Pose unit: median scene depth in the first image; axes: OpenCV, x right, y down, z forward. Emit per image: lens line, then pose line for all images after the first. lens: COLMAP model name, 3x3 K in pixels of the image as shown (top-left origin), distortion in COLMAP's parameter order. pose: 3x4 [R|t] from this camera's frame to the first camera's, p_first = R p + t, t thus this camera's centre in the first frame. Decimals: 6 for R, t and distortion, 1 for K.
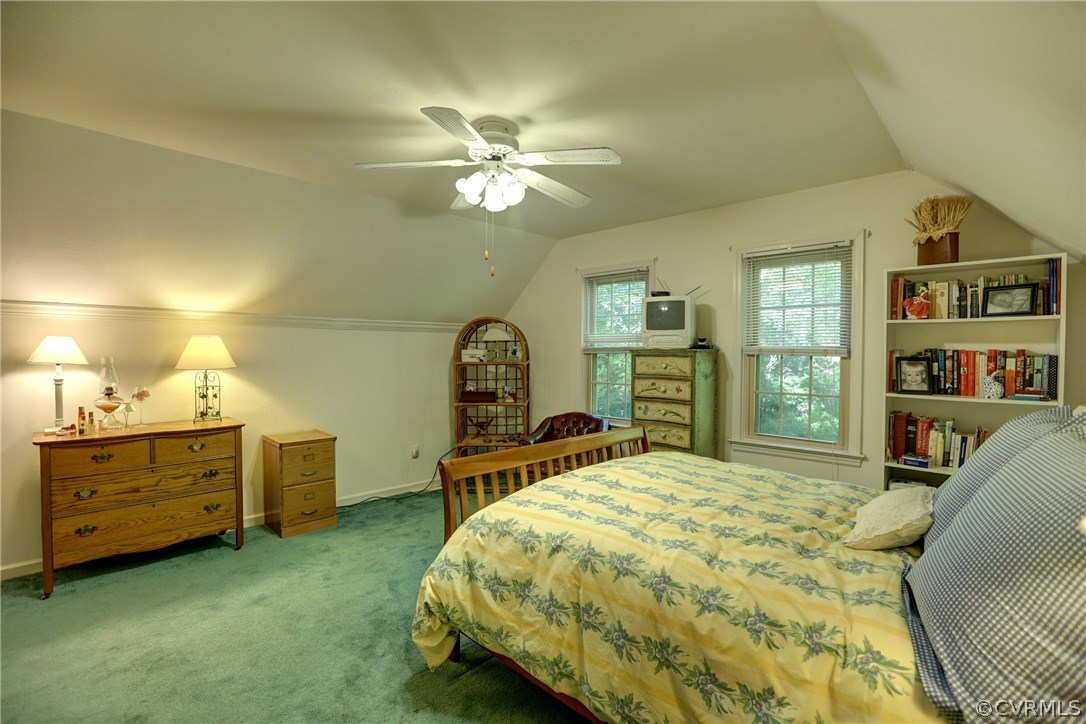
lens RADIAL K [[492.9, 0, 543.0], [0, 492.9, 362.0], [0, 0, 1]] dist [-0.043217, 0.012828]
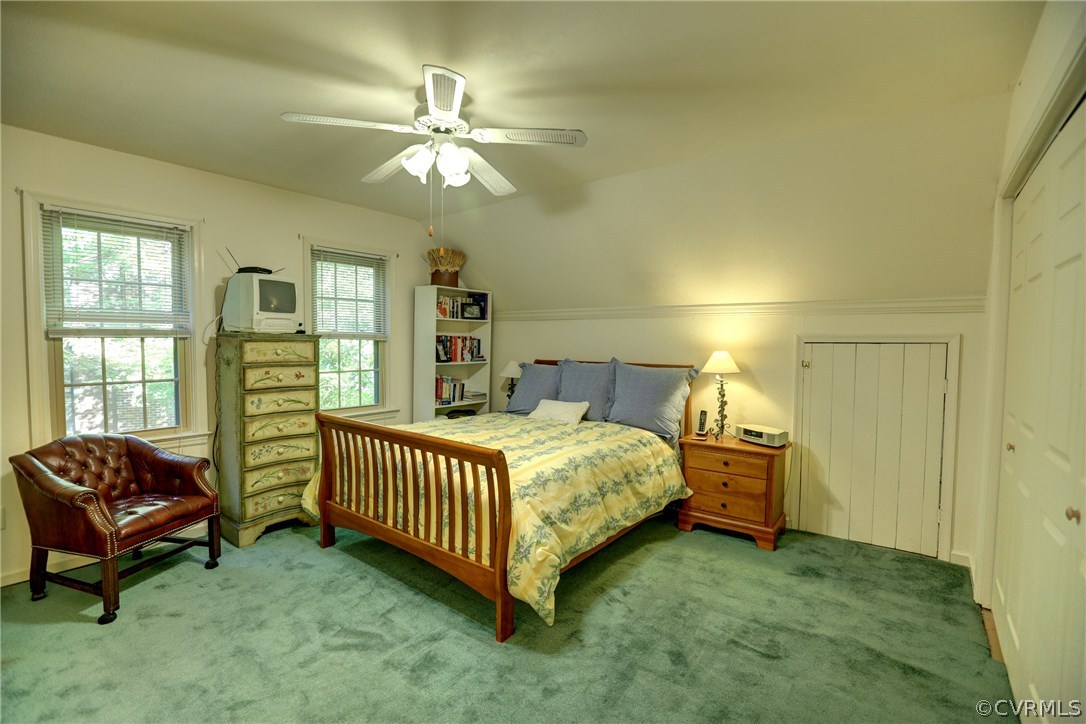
lens RADIAL K [[492.9, 0, 543.0], [0, 492.9, 362.0], [0, 0, 1]] dist [-0.043217, 0.012828]
pose [[-0.102193, -0.050151, 0.993500, -0.981957], [0.013330, 0.998570, 0.051778, -0.018786], [-0.994675, 0.018535, -0.101378, 0.839798]]
